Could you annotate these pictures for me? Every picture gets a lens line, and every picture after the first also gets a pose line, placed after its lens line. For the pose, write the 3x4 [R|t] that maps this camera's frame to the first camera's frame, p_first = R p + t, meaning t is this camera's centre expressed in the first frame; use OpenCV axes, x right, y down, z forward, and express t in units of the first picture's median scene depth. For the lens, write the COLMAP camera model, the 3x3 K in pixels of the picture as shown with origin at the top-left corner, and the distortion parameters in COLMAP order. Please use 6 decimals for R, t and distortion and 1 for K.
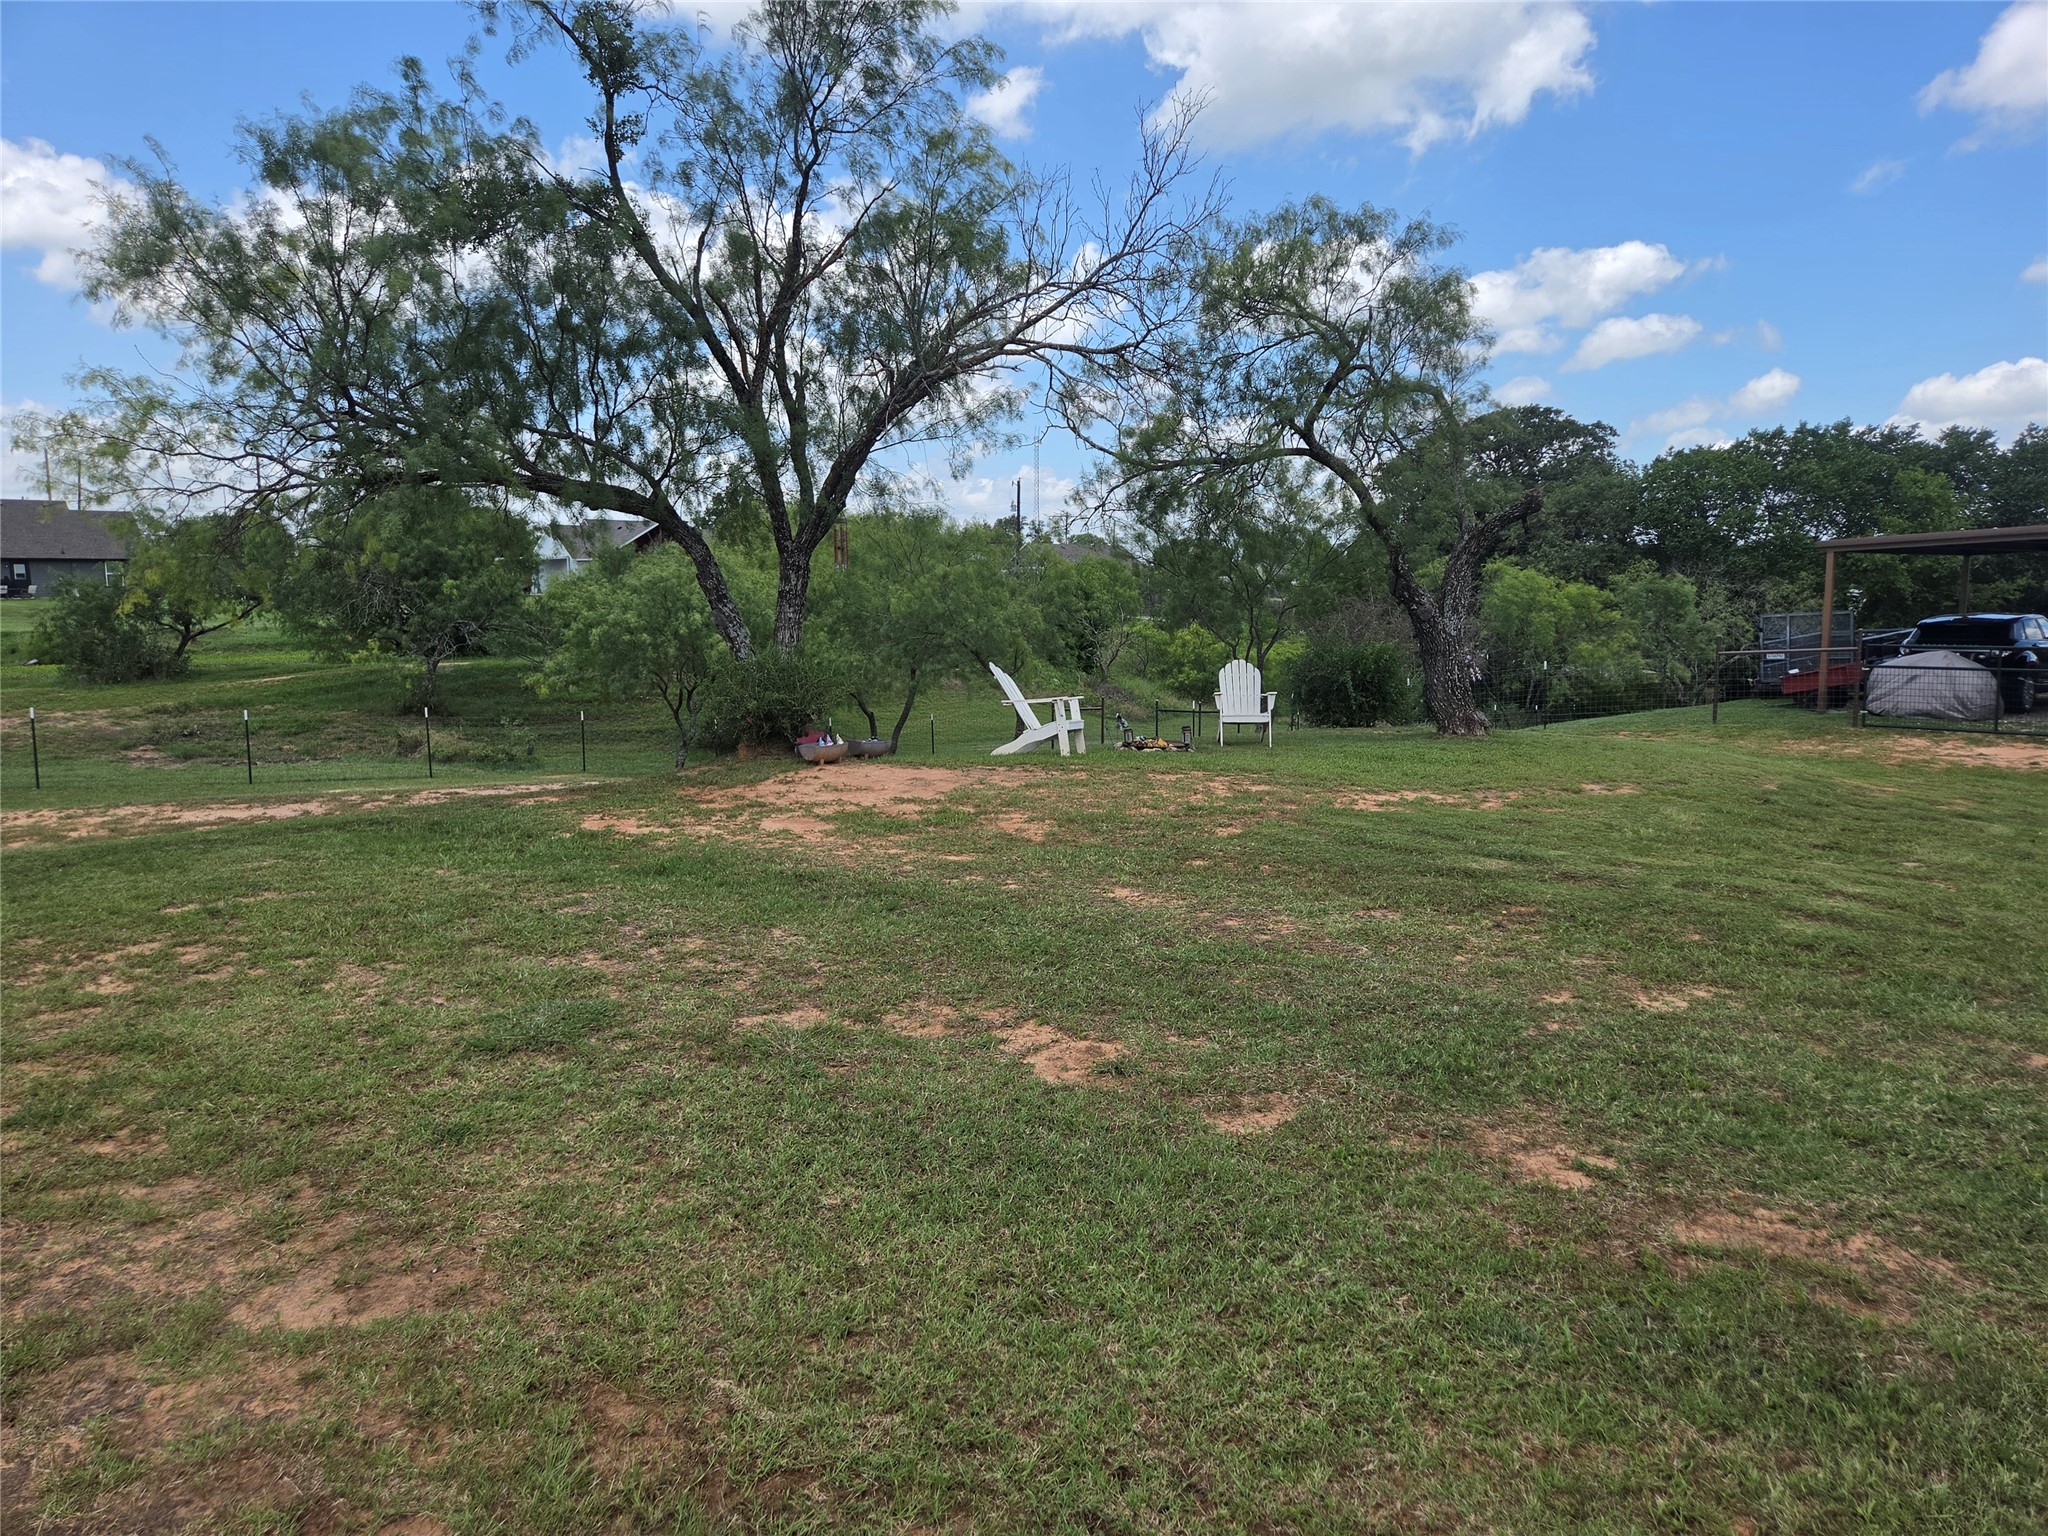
lens RADIAL K [[1381.1, 0, 1024.0], [0, 1381.1, 768.0], [0, 0, 1]] dist [0.058182, -0.039657]
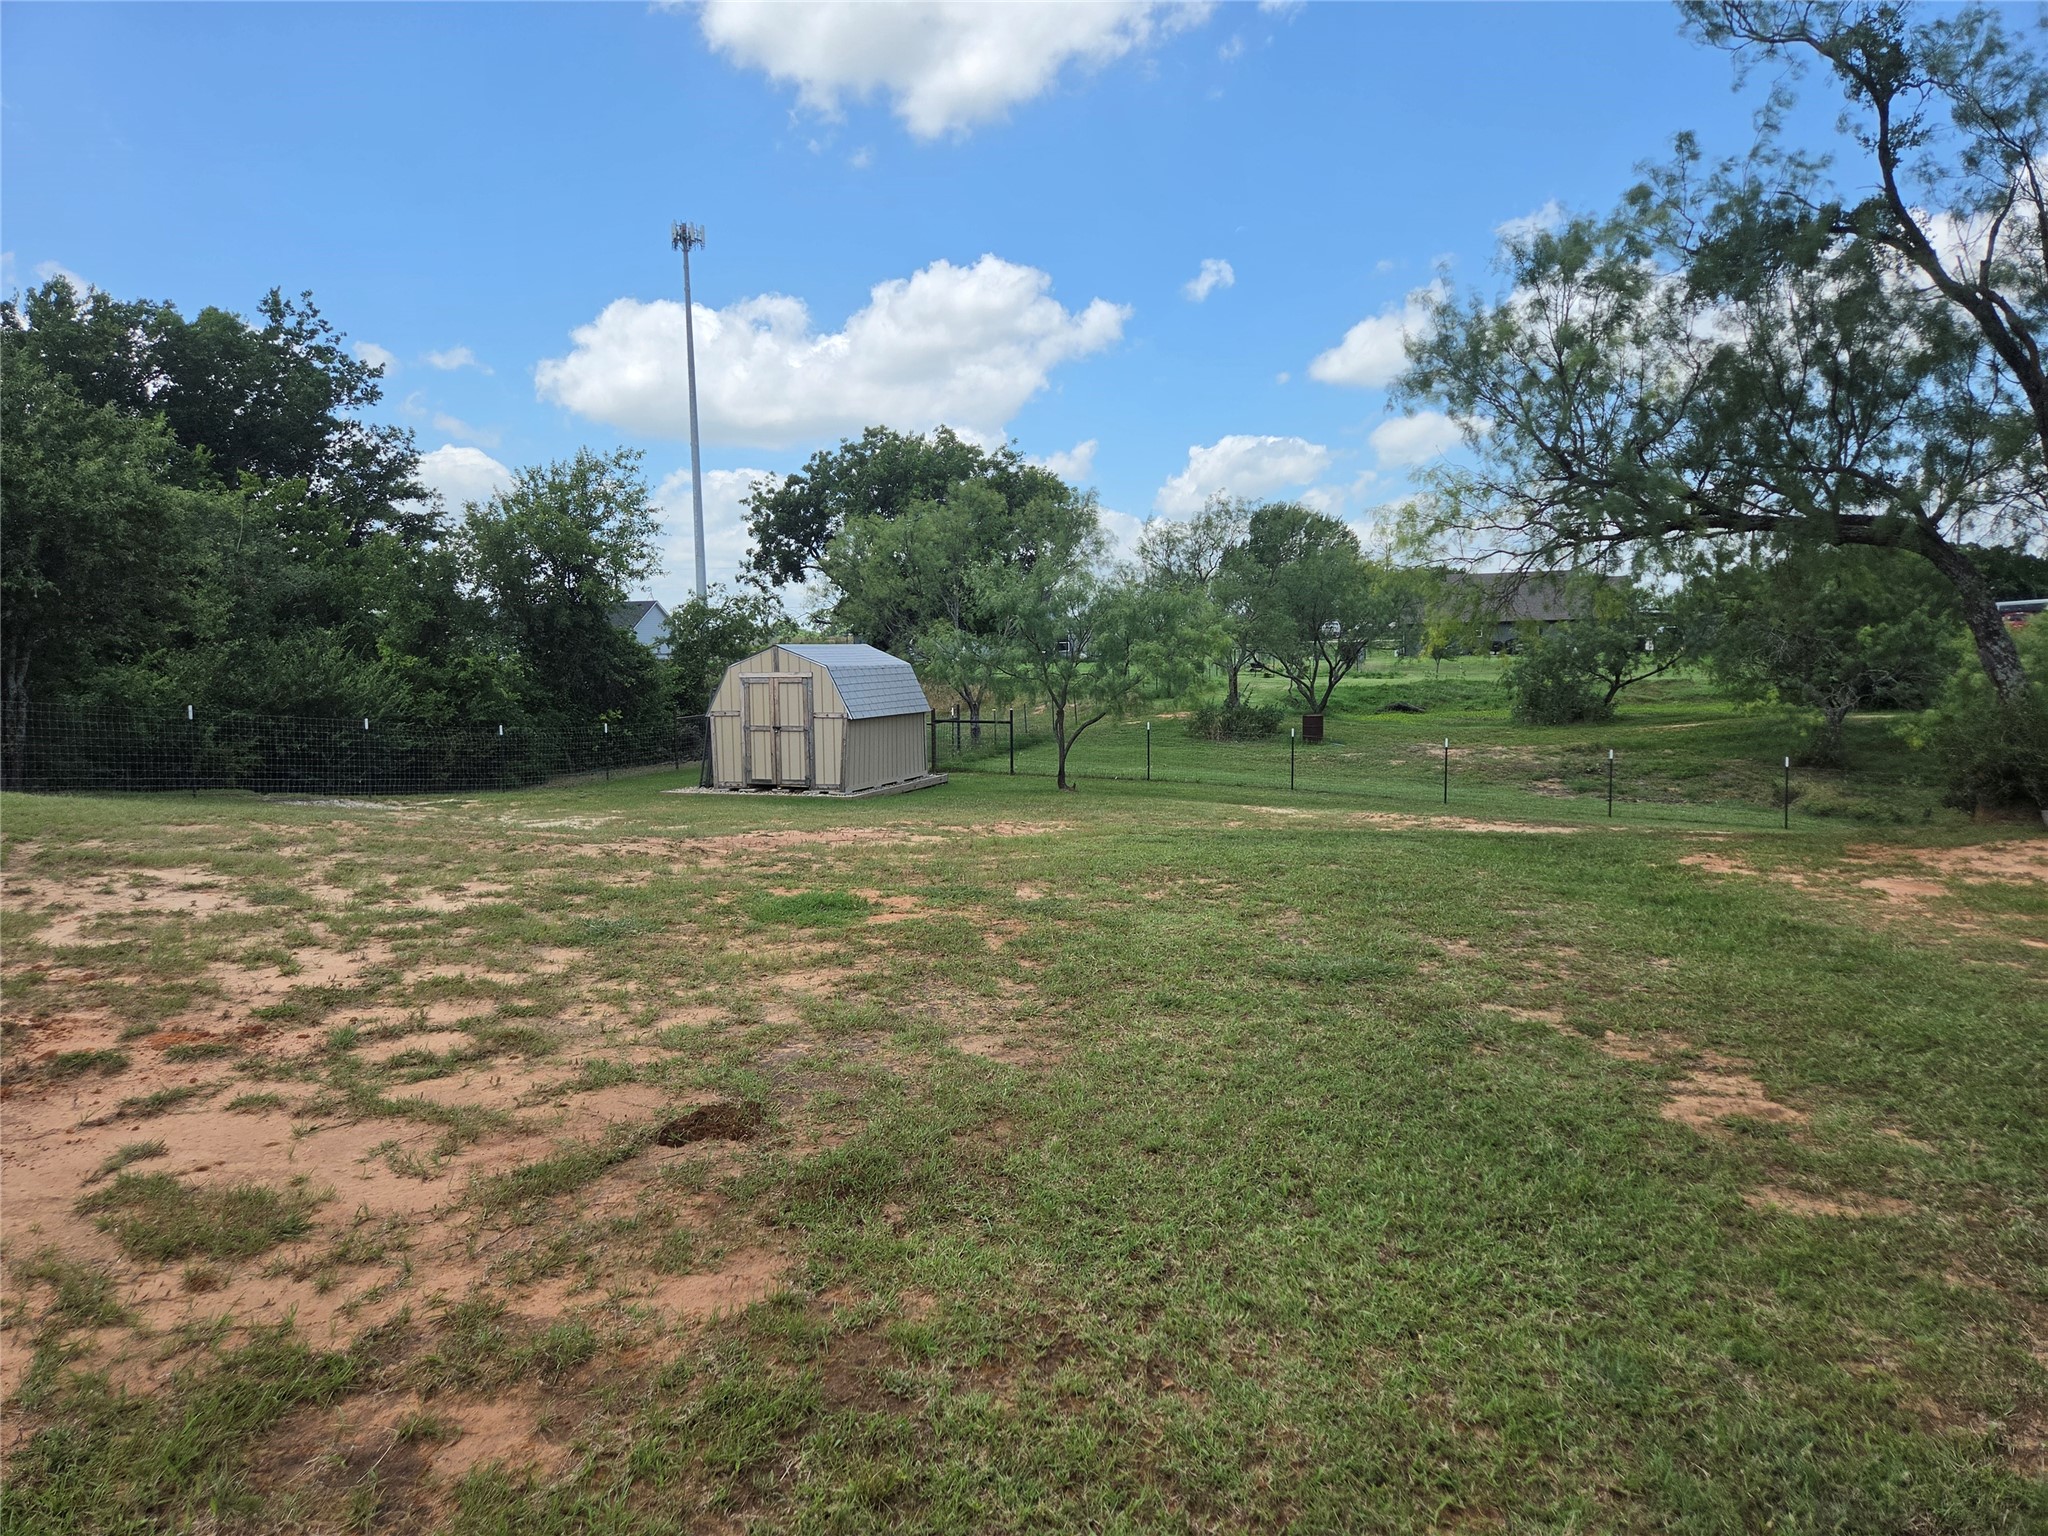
lens RADIAL K [[1381.1, 0, 1024.0], [0, 1381.1, 768.0], [0, 0, 1]] dist [0.058182, -0.039657]
pose [[0.547912, 0.062866, -0.834170, 0.167638], [-0.095139, 0.995385, 0.012525, 0.005088], [0.831108, 0.072499, 0.551364, 0.025156]]
